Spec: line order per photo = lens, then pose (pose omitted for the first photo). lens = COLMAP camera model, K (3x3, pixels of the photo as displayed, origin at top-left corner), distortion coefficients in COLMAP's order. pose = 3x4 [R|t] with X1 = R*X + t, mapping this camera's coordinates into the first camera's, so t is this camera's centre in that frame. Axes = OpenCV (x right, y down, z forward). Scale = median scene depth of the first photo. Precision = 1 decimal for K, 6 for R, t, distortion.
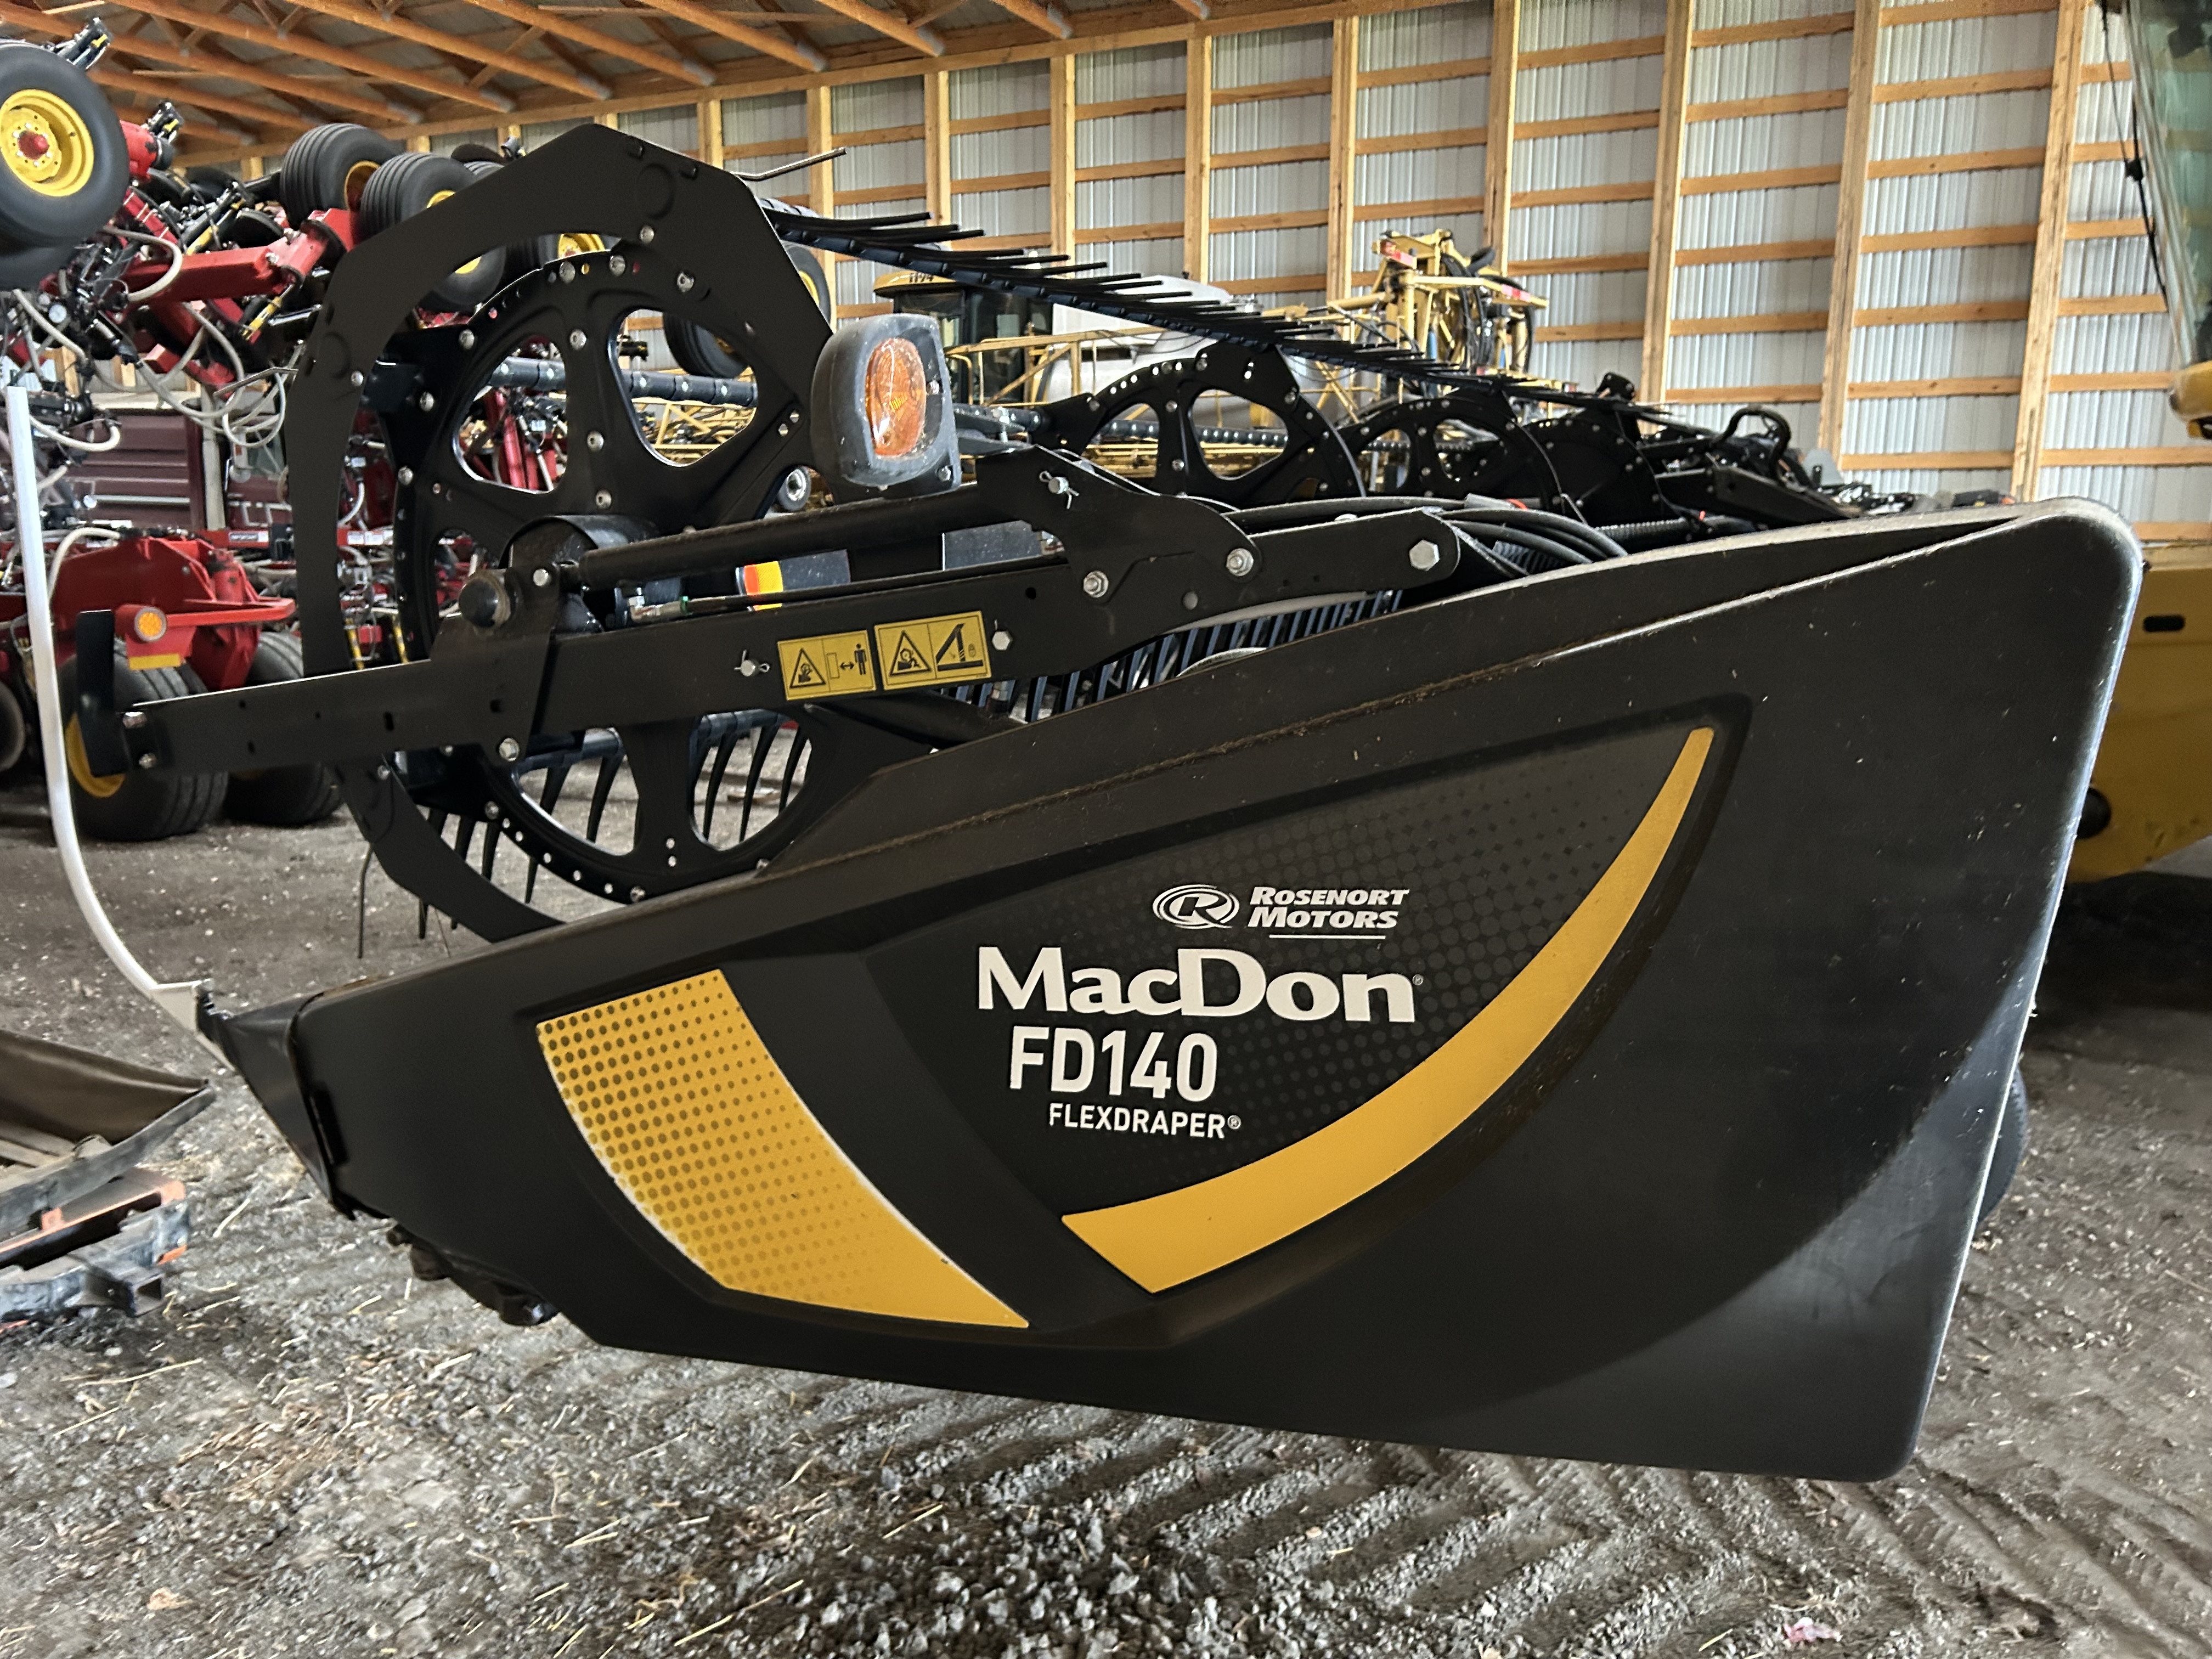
lens RADIAL K [[1622.4, 0, 1109.1], [0, 1622.4, 851.8], [0, 0, 1]] dist [0.025149, -0.028222]
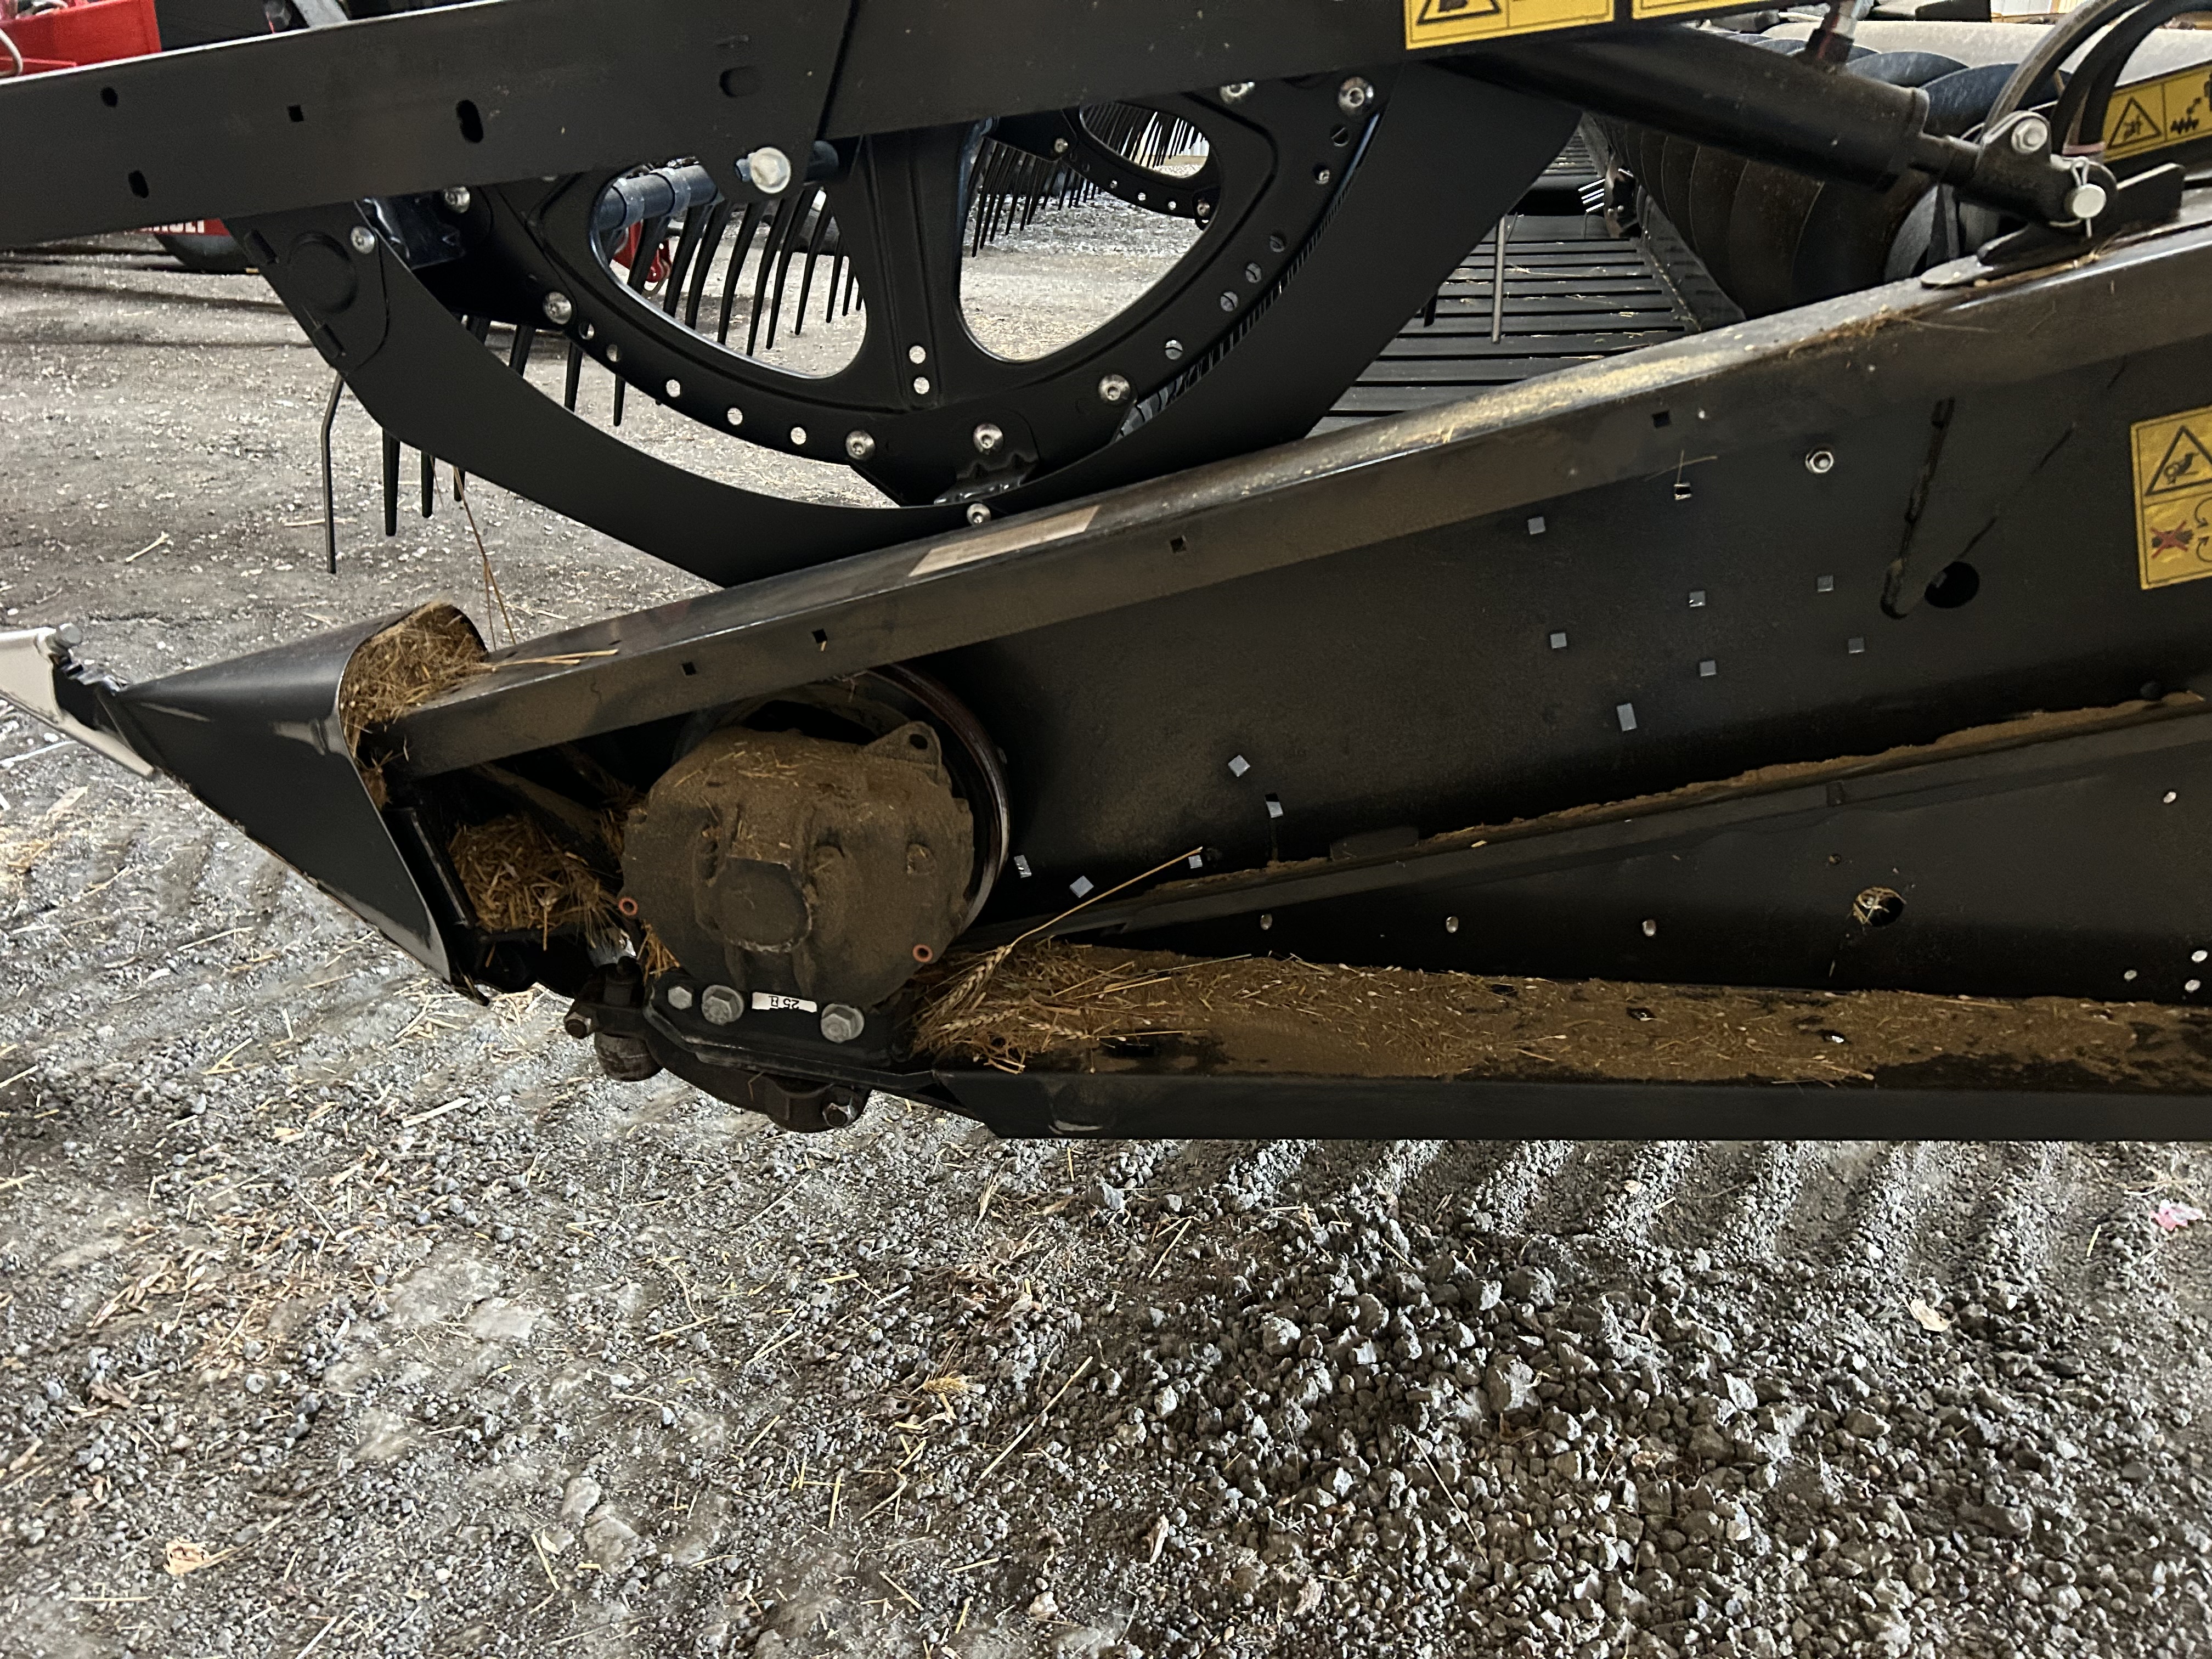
lens RADIAL K [[1622.4, 0, 1090.3], [0, 1622.4, 813.6], [0, 0, 1]] dist [0.025149, -0.028222]
pose [[0.966626, -0.097091, 0.237080, -0.356984], [0.035179, 0.966942, 0.252558, 0.009145], [-0.253764, -0.235789, 0.938087, 0.356964]]
